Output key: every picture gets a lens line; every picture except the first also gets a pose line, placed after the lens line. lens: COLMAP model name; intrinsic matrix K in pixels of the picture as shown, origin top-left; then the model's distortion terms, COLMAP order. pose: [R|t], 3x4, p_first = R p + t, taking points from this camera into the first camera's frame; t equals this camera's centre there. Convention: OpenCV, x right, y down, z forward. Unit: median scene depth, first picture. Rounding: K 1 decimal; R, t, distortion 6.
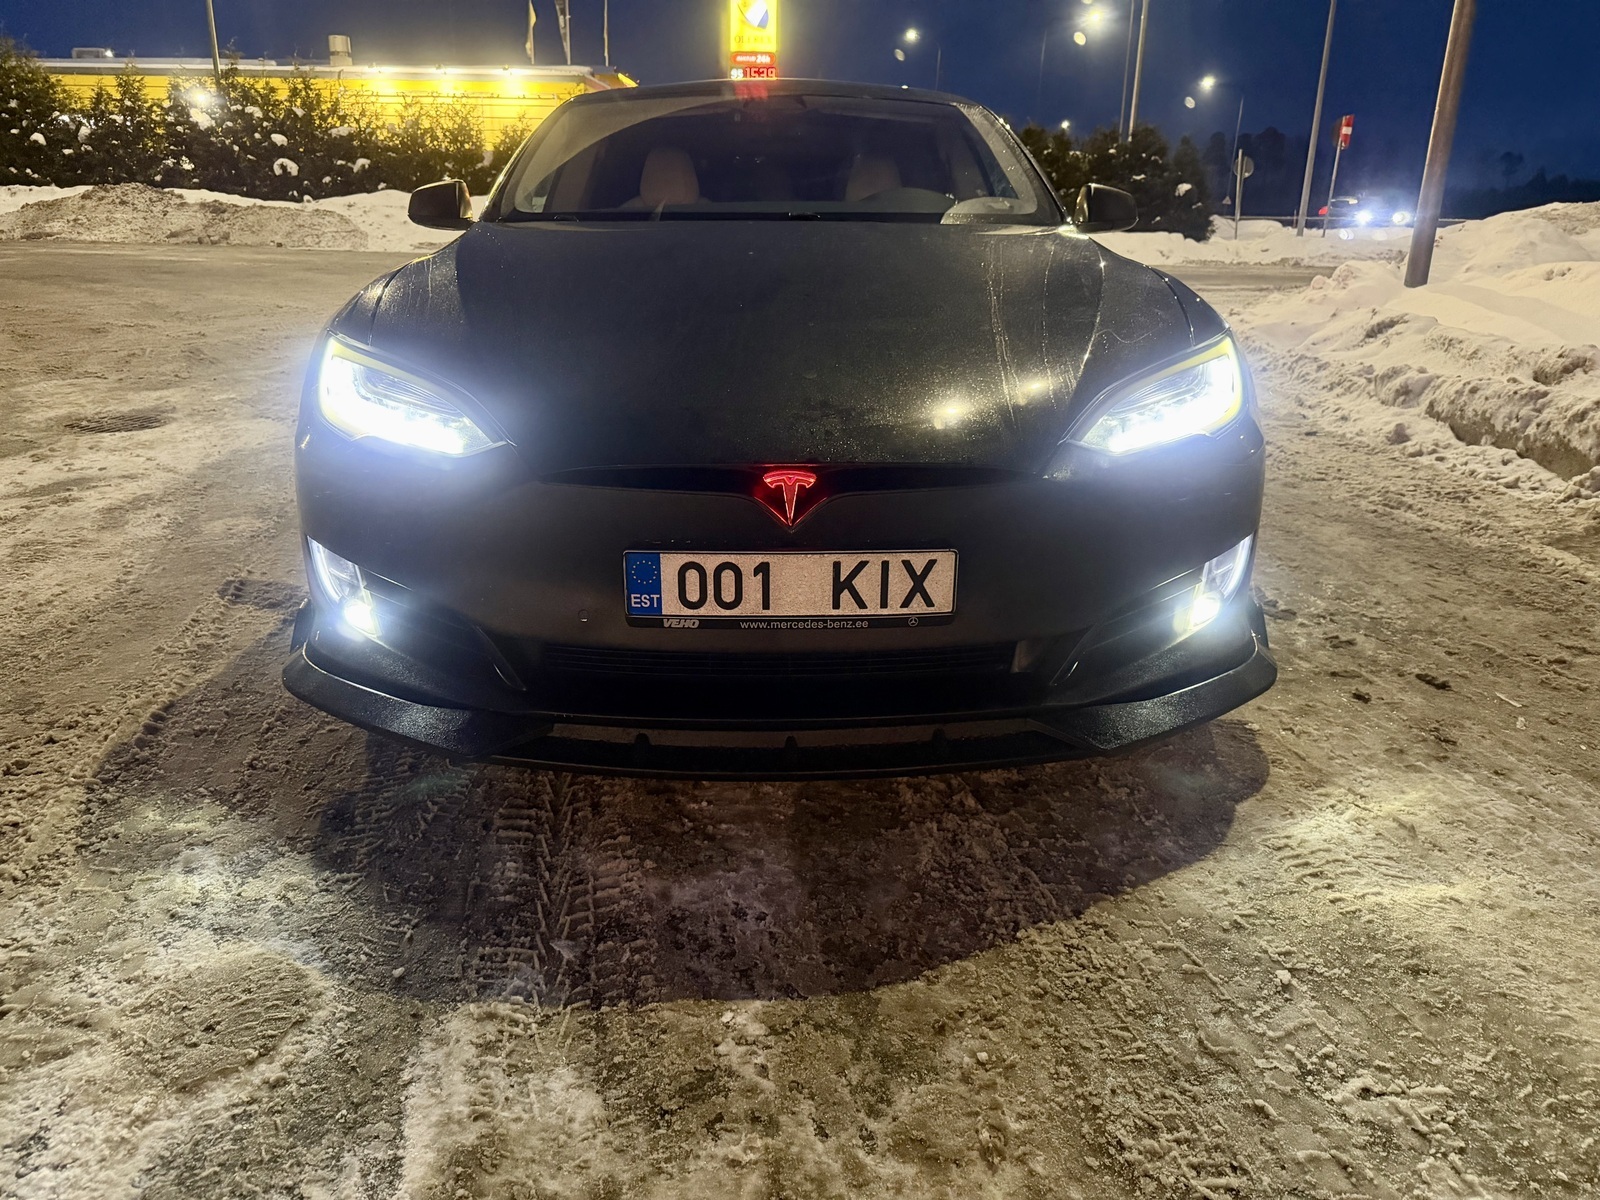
lens RADIAL K [[1167.3, 0, 800.0], [0, 1167.3, 600.0], [0, 0, 1]] dist [-0.008557, 0.004751]
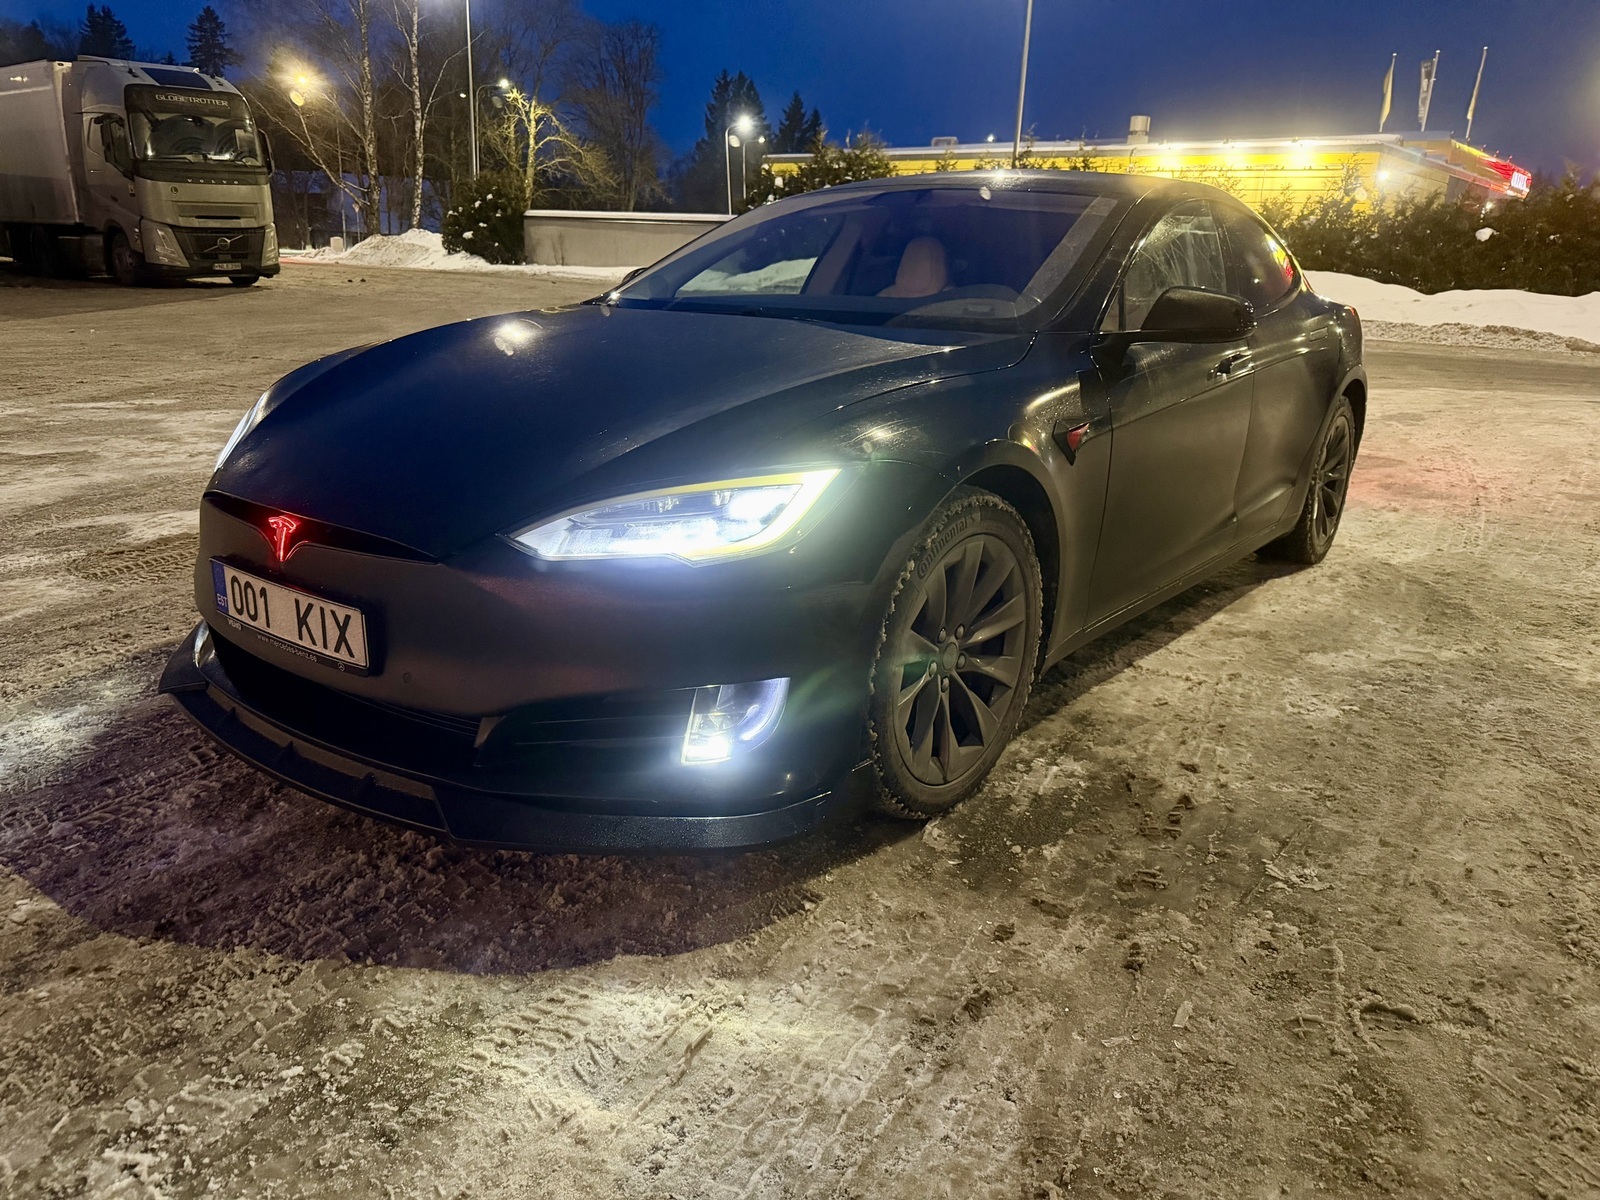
lens RADIAL K [[1167.3, 0, 800.0], [0, 1167.3, 600.0], [0, 0, 1]] dist [-0.008557, 0.004751]
pose [[0.769666, 0.195978, -0.607624, 1.097182], [-0.227609, 0.973415, 0.025649, -0.171693], [0.596497, 0.118559, 0.793811, 0.352238]]
